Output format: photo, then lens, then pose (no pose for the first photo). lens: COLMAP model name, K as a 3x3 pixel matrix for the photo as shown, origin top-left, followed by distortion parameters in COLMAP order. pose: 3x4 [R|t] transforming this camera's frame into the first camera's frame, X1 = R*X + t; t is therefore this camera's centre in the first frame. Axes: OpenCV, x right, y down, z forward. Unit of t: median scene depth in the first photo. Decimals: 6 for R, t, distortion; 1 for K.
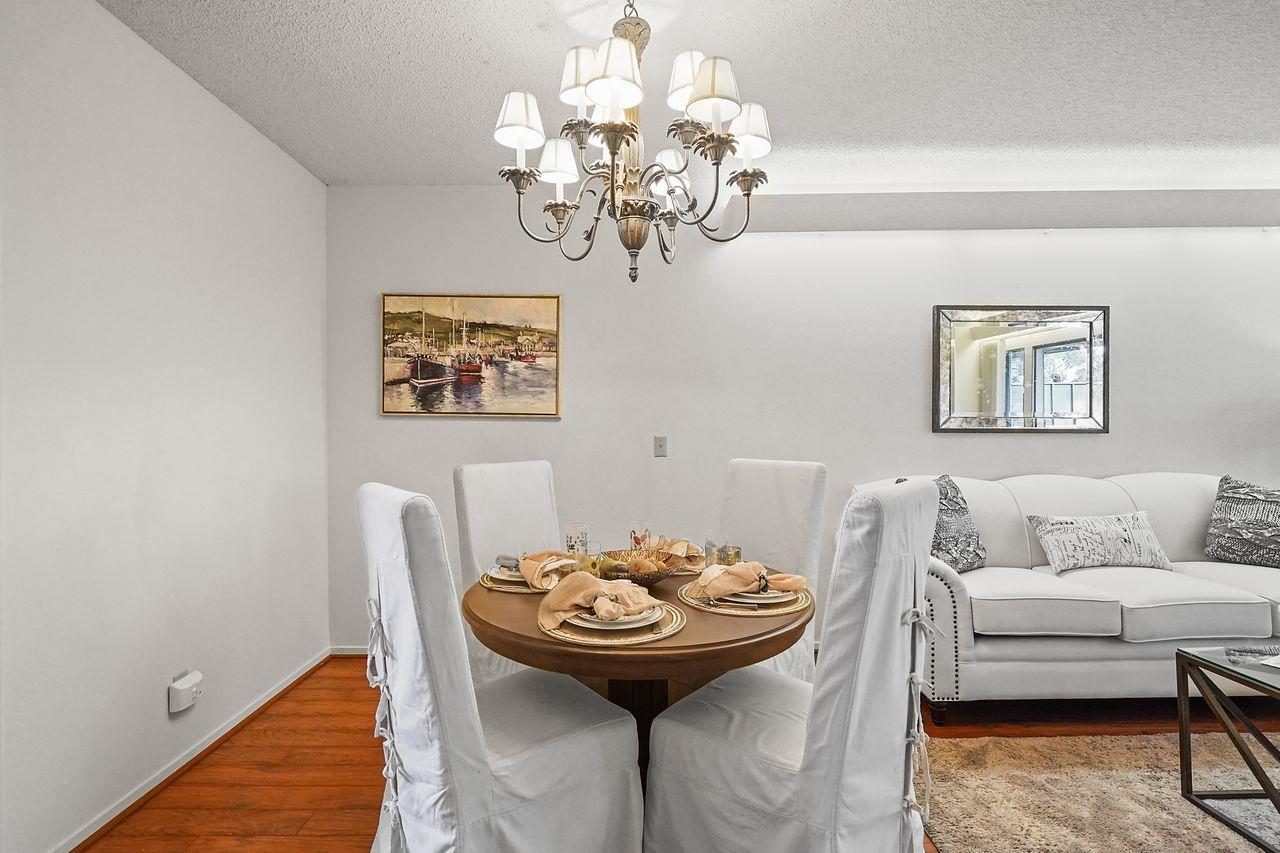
lens RADIAL K [[588.8, 0, 633.4], [0, 588.8, 423.5], [0, 0, 1]] dist [-0.003813, -0.000278]
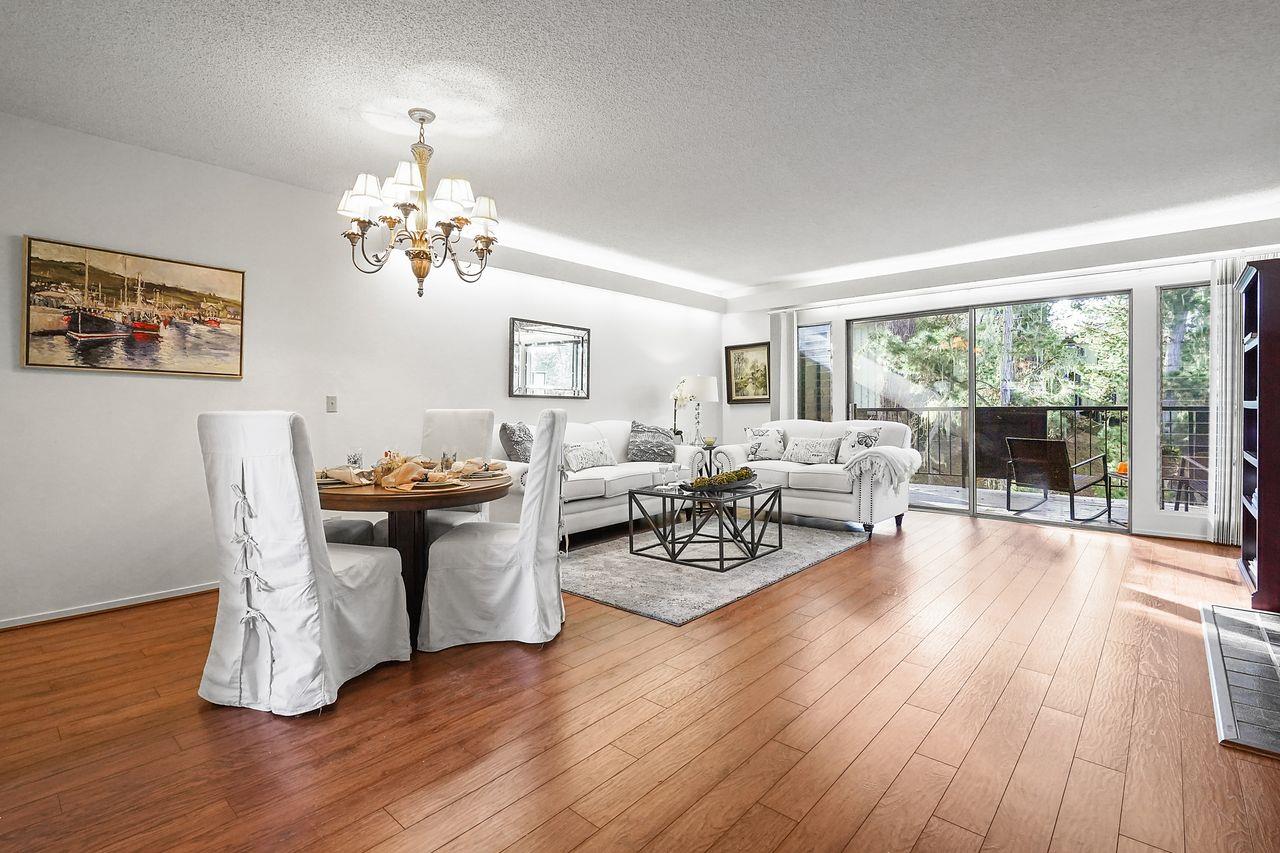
lens RADIAL K [[588.8, 0, 626.7], [0, 588.8, 402.6], [0, 0, 1]] dist [-0.003813, -0.000278]
pose [[0.675702, 0.011163, 0.737091, -0.466053], [-0.009025, 0.999936, -0.006869, 0.039476], [-0.737120, -0.002011, 0.675759, -0.325507]]
